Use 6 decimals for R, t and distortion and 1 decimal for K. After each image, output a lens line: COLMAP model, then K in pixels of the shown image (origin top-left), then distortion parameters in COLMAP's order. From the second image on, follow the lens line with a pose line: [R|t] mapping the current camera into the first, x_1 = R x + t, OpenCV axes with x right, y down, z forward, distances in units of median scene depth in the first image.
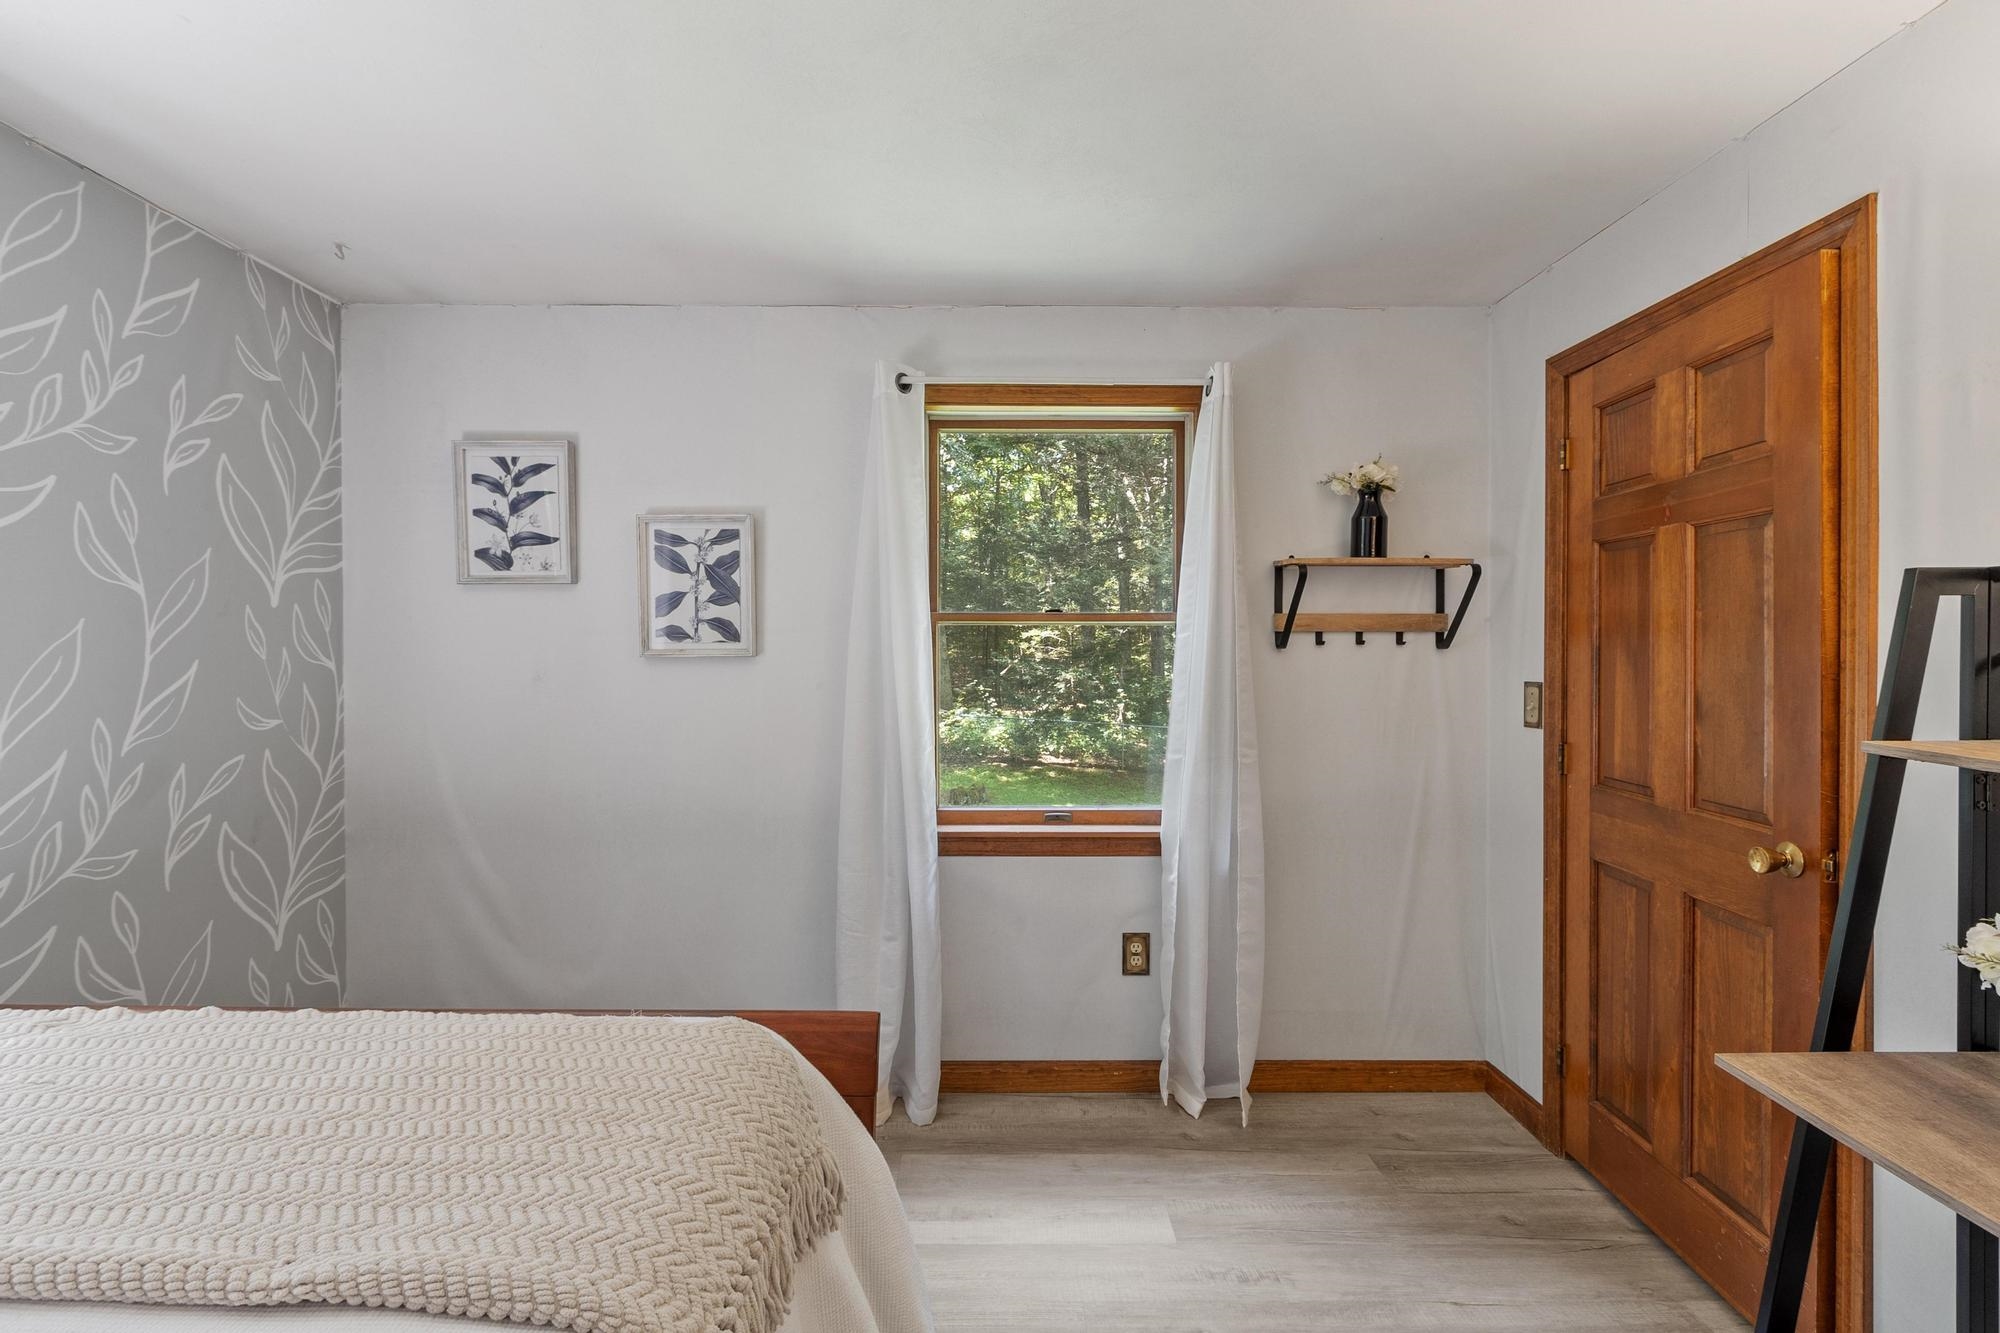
lens RADIAL K [[891.3, 0, 1000.0], [0, 891.3, 666.5], [0, 0, 1]] dist [0.016870, -0.000127]
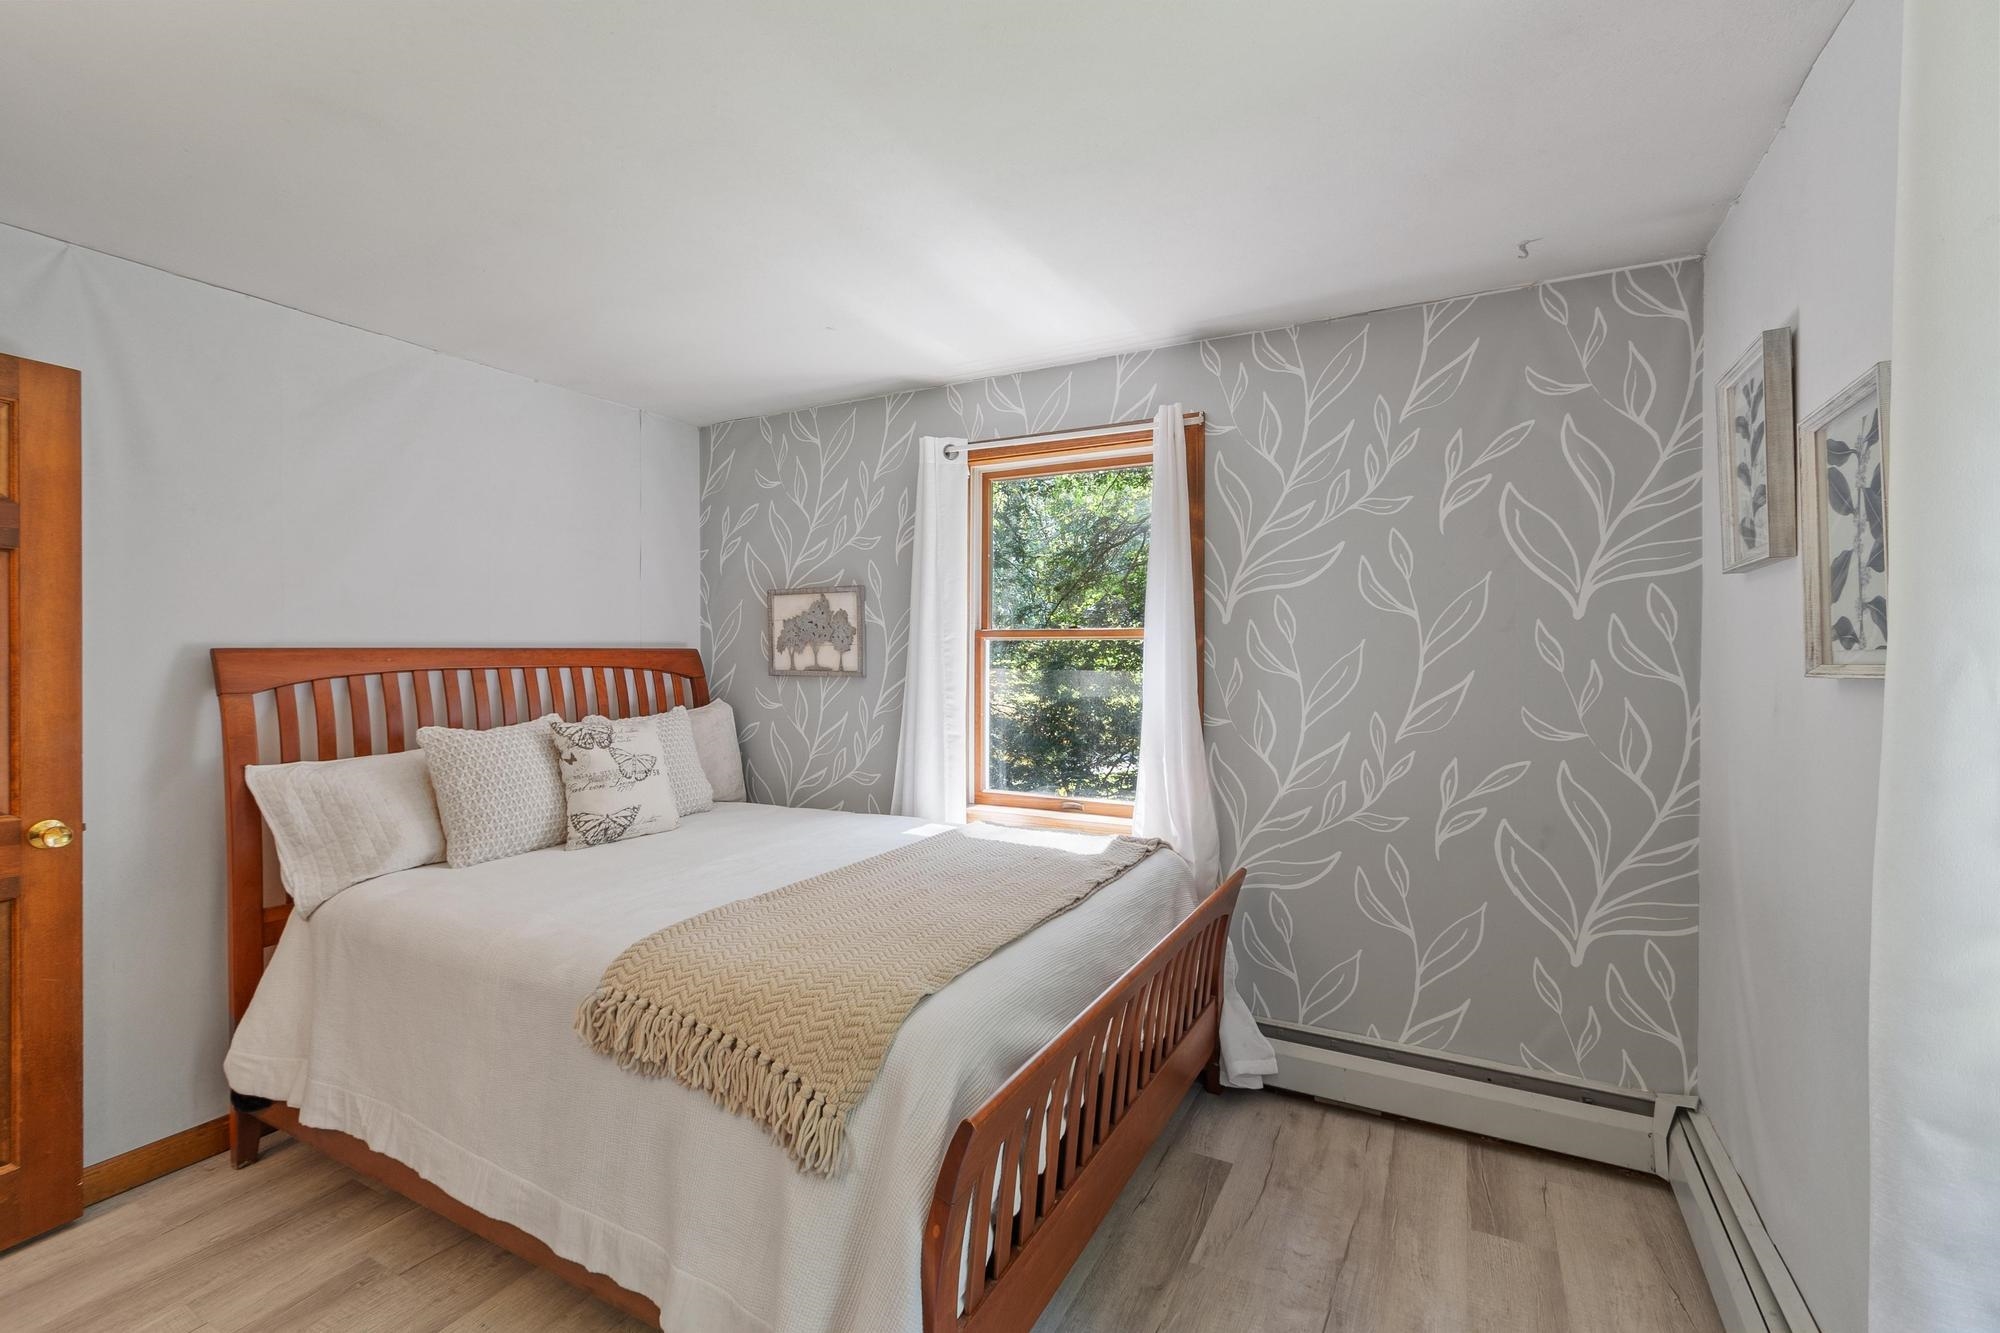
lens RADIAL K [[891.3, 0, 1000.0], [0, 891.3, 666.5], [0, 0, 1]] dist [0.016870, -0.000127]
pose [[-0.468497, 0.009742, -0.883411, 0.378457], [-0.015661, 0.999690, 0.019330, -0.023869], [0.883326, 0.022891, -0.468199, 0.942755]]
